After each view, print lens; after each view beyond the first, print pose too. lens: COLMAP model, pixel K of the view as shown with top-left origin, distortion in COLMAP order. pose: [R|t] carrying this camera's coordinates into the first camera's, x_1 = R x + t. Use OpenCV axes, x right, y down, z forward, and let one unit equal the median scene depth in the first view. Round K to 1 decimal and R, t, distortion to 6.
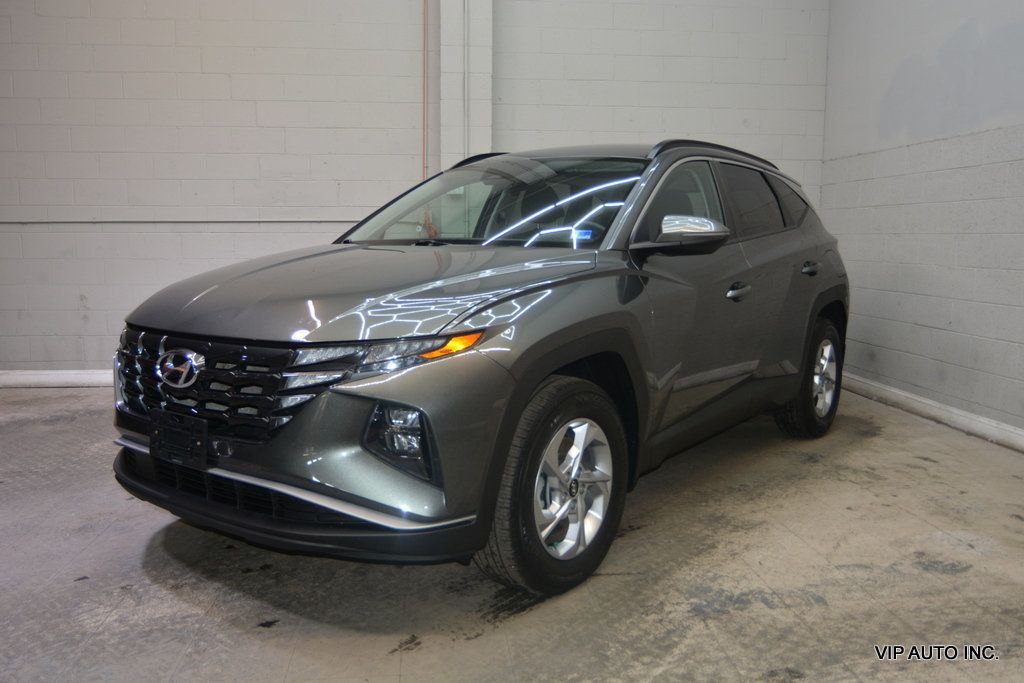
lens RADIAL K [[828.9, 0, 504.3], [0, 828.9, 351.1], [0, 0, 1]] dist [-0.029266, 0.026186]
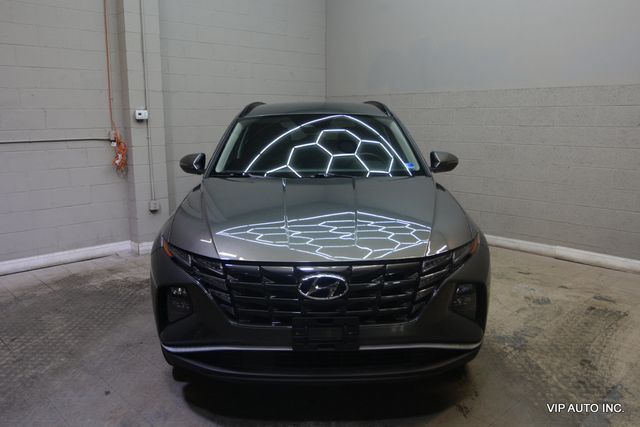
lens RADIAL K [[518.1, 0, 317.0], [0, 518.1, 210.7], [0, 0, 1]] dist [-0.029266, 0.026186]
pose [[0.786468, -0.118998, 0.606059, -0.868380], [0.090858, 0.992879, 0.077045, -0.170453], [-0.610911, -0.005529, 0.791680, 0.257571]]
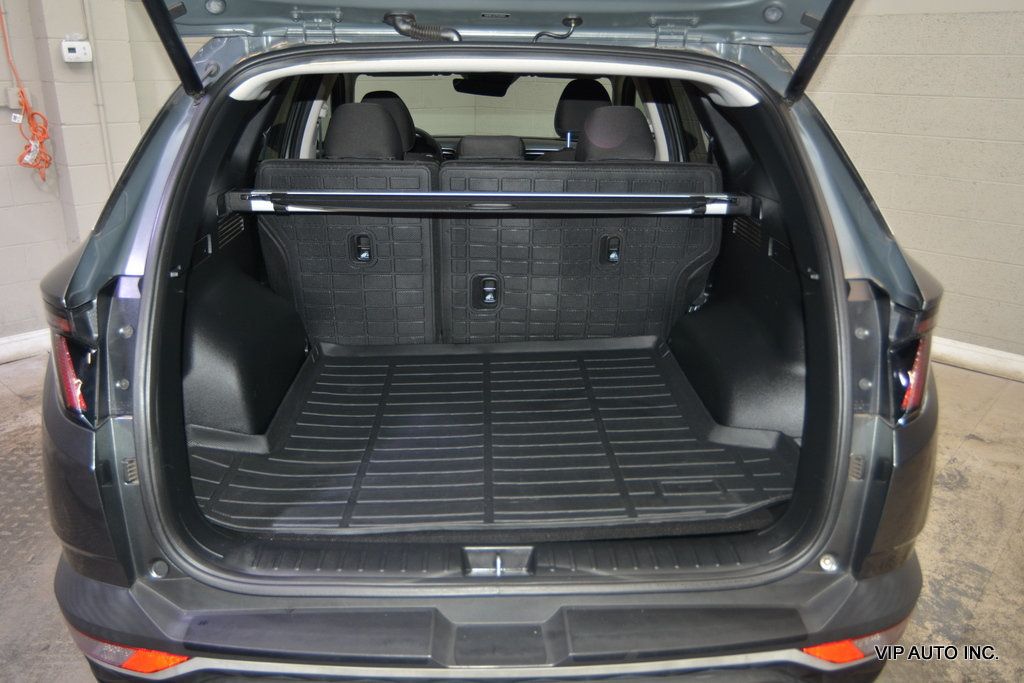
lens RADIAL K [[780.8, 0, 505.4], [0, 780.8, 335.3], [0, 0, 1]] dist [-0.014522, 0.010321]
pose [[0.737338, -0.213374, 0.640940, -0.566095], [0.076905, 0.969150, 0.234165, -0.228955], [-0.671132, -0.123368, 0.731001, 0.709873]]
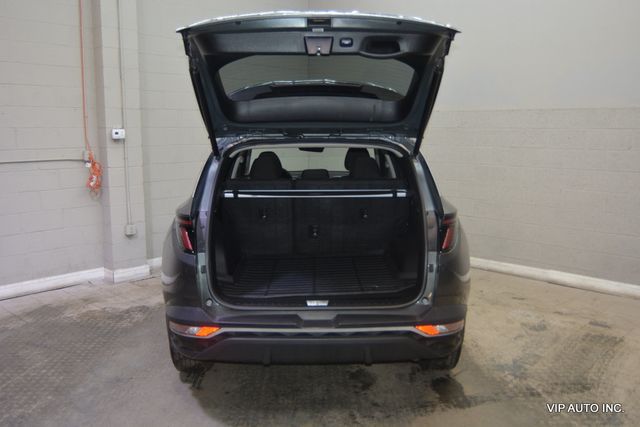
lens RADIAL K [[561.9, 0, 318.9], [0, 561.9, 212.6], [0, 0, 1]] dist [-0.018811, 0.010040]
pose [[0.749797, -0.103587, 0.653509, -0.967310], [0.089856, 0.994461, 0.054535, -0.207936], [-0.655538, 0.017832, 0.754951, 0.237074]]
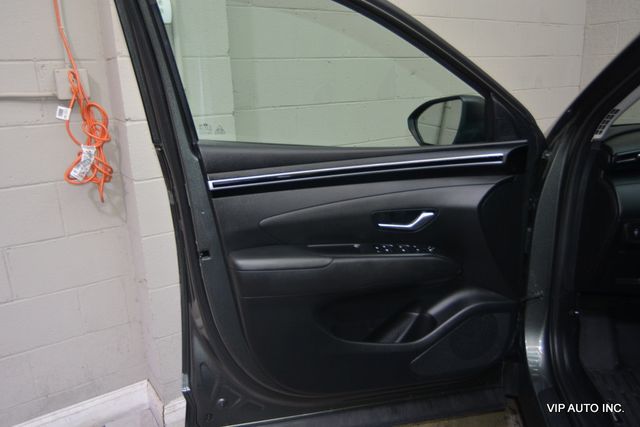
lens RADIAL K [[488.0, 0, 322.5], [0, 488.0, 213.9], [0, 0, 1]] dist [-0.014522, 0.010321]
pose [[0.870367, -0.159666, 0.465798, -0.260102], [0.101693, 0.983861, 0.147229, -0.282470], [-0.481788, -0.080775, 0.872557, 1.689980]]
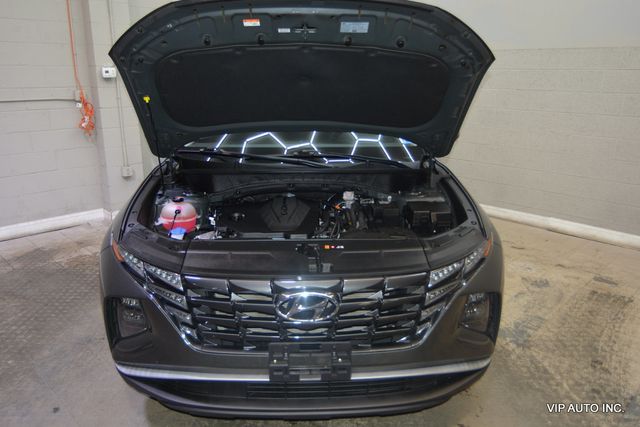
lens RADIAL K [[488.0, 0, 317.2], [0, 488.0, 211.0], [0, 0, 1]] dist [-0.014522, 0.010321]
pose [[0.768159, -0.176102, 0.615564, -0.723416], [0.081391, 0.980489, 0.178934, -0.216706], [-0.635064, -0.087349, 0.767505, 0.433309]]
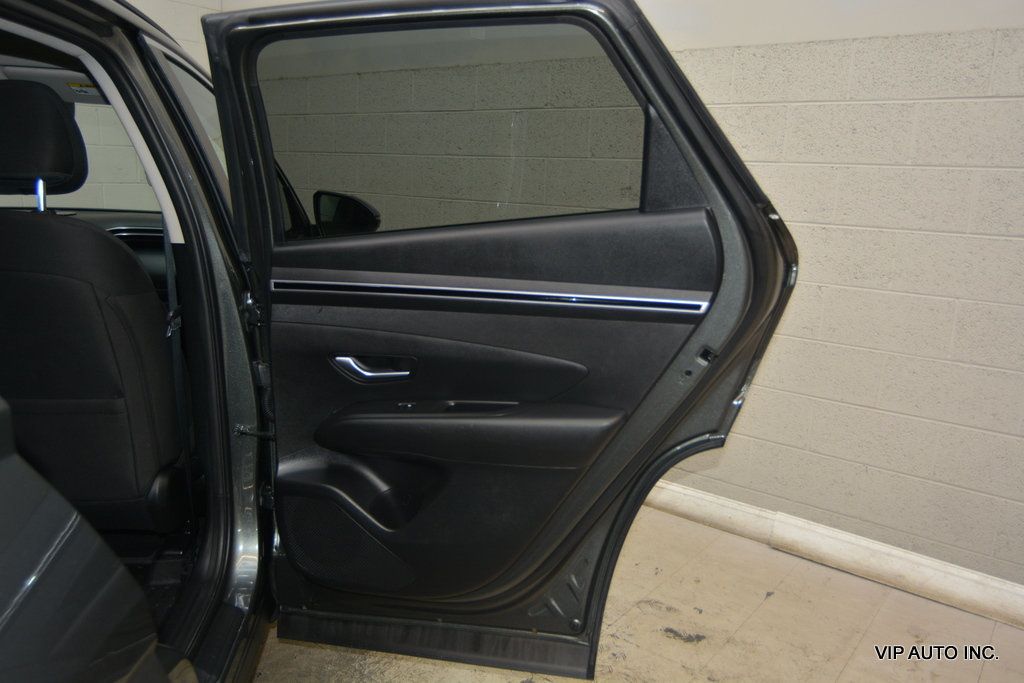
lens RADIAL K [[780.8, 0, 511.8], [0, 780.8, 334.7], [0, 0, 1]] dist [-0.014522, 0.010321]
pose [[0.684096, -0.115910, 0.720124, 0.101414], [0.057383, 0.992785, 0.105285, -0.162990], [-0.727132, -0.030702, 0.685811, 0.827398]]
